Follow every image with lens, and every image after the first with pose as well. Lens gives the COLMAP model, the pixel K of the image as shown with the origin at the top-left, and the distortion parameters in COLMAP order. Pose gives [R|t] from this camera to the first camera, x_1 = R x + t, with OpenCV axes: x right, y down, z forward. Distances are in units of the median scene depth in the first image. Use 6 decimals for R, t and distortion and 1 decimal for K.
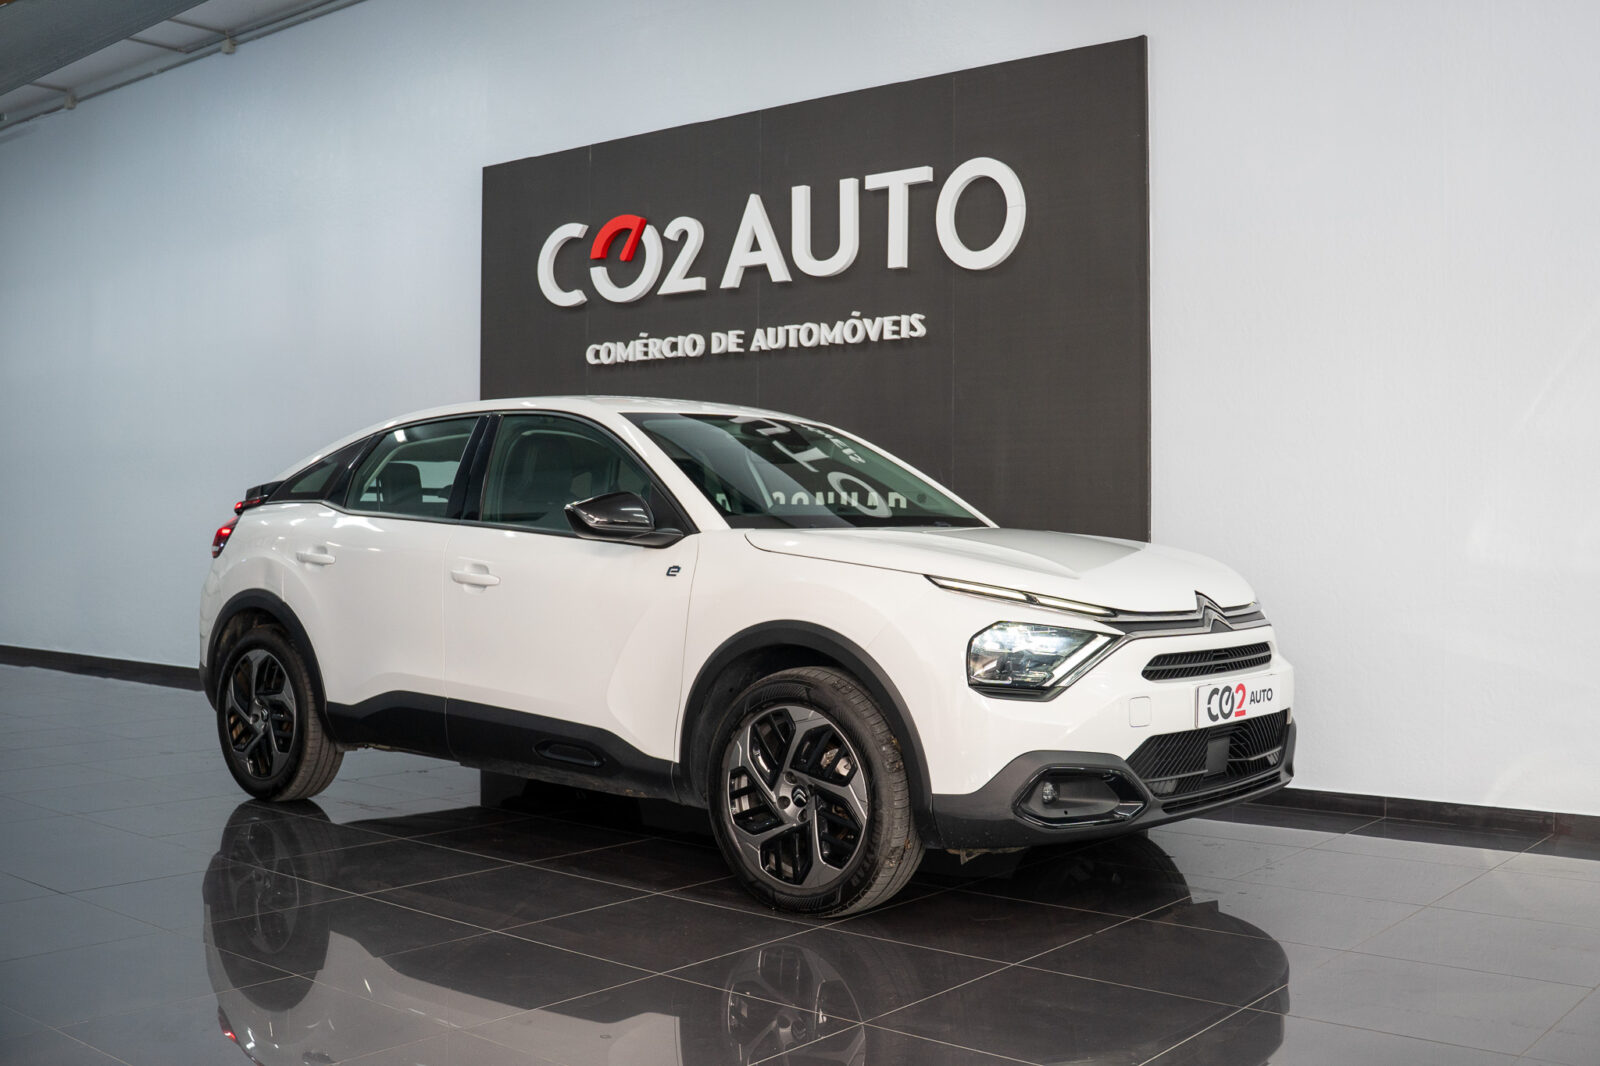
lens RADIAL K [[1671.0, 0, 799.9], [0, 1671.0, 533.4], [0, 0, 1]] dist [-0.197168, 0.000000]
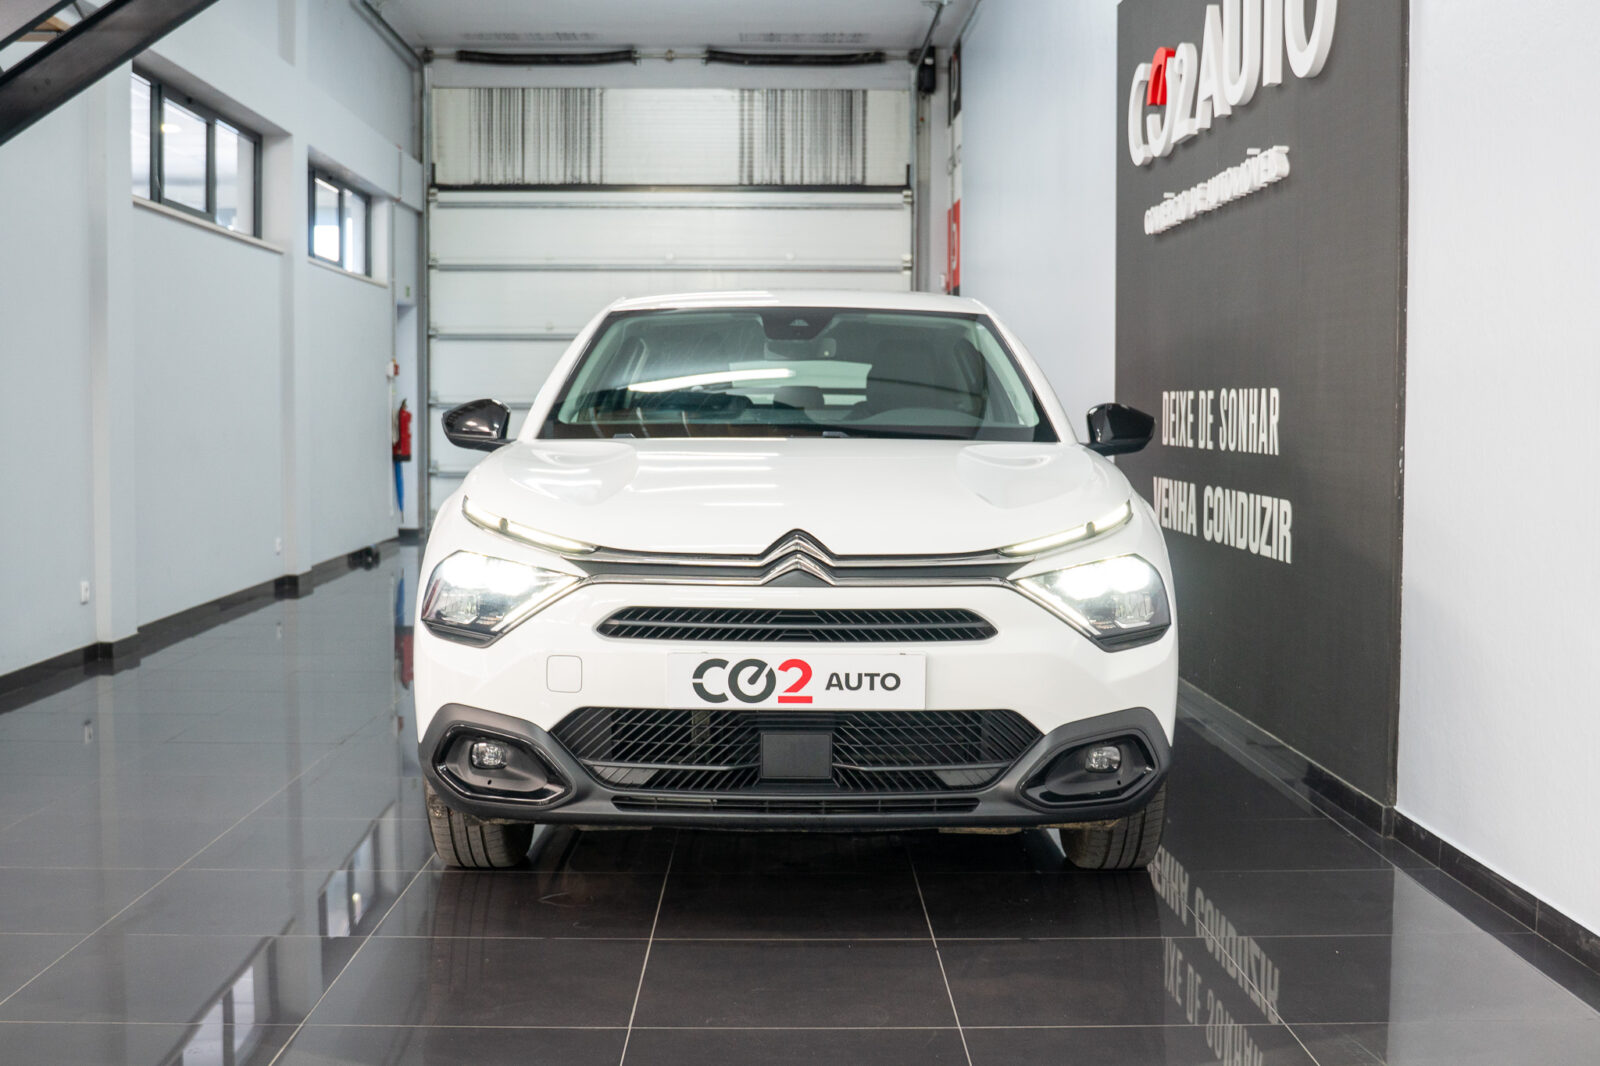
lens RADIAL K [[1904.9, 0, 799.7], [0, 1904.9, 531.2], [0, 0, 1]] dist [-0.038120, 0.000000]
pose [[0.626019, 0.039818, -0.778791, 0.933867], [0.001099, 0.998649, 0.051942, -0.008832], [0.779807, -0.033373, 0.625129, 0.481816]]
